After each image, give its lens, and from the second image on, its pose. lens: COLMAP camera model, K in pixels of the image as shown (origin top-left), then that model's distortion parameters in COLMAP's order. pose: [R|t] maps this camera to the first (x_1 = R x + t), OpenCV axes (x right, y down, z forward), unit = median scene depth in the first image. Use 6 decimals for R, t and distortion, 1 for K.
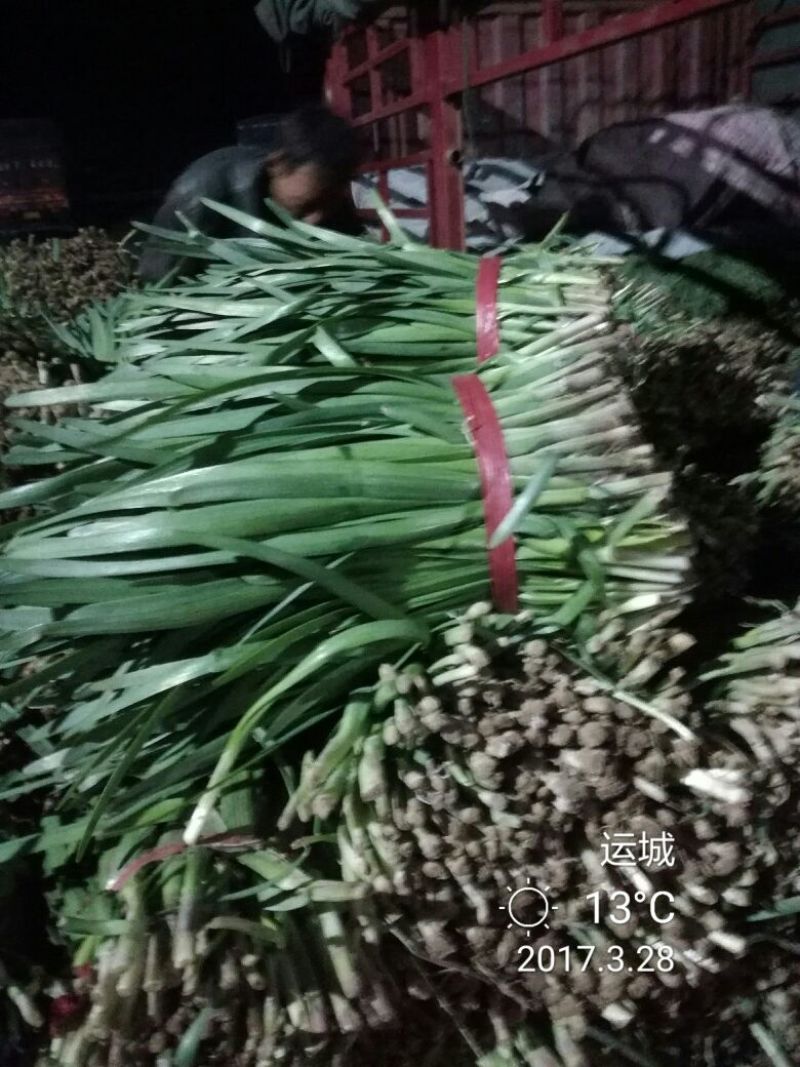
lens RADIAL K [[872.3, 0, 401.8], [0, 872.3, 523.9], [0, 0, 1]] dist [0.095900, -0.200513]
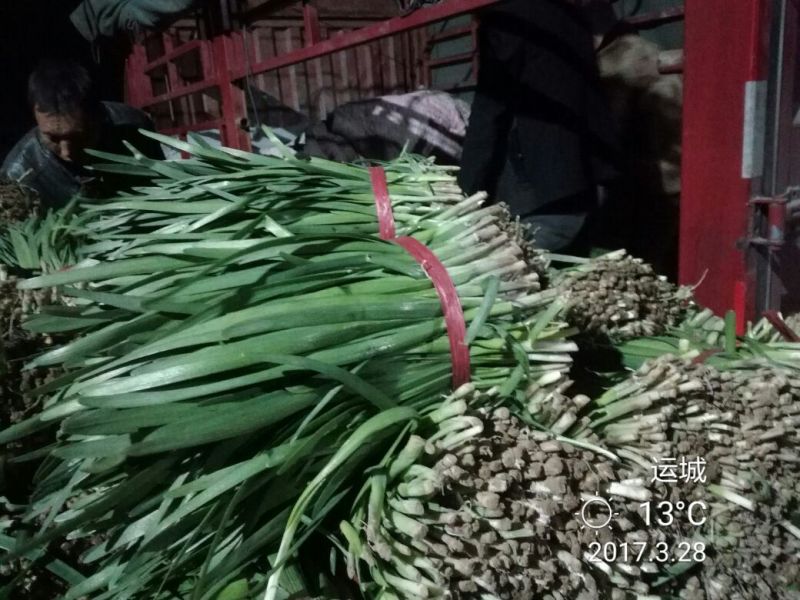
lens RADIAL K [[654.0, 0, 400.0], [0, 654.0, 300.0], [0, 0, 1]] dist [0.095900, -0.200513]
pose [[0.954289, -0.080673, 0.287791, -0.260755], [0.119290, 0.985672, -0.119252, 0.060635], [-0.274047, 0.148132, 0.950240, 0.009391]]
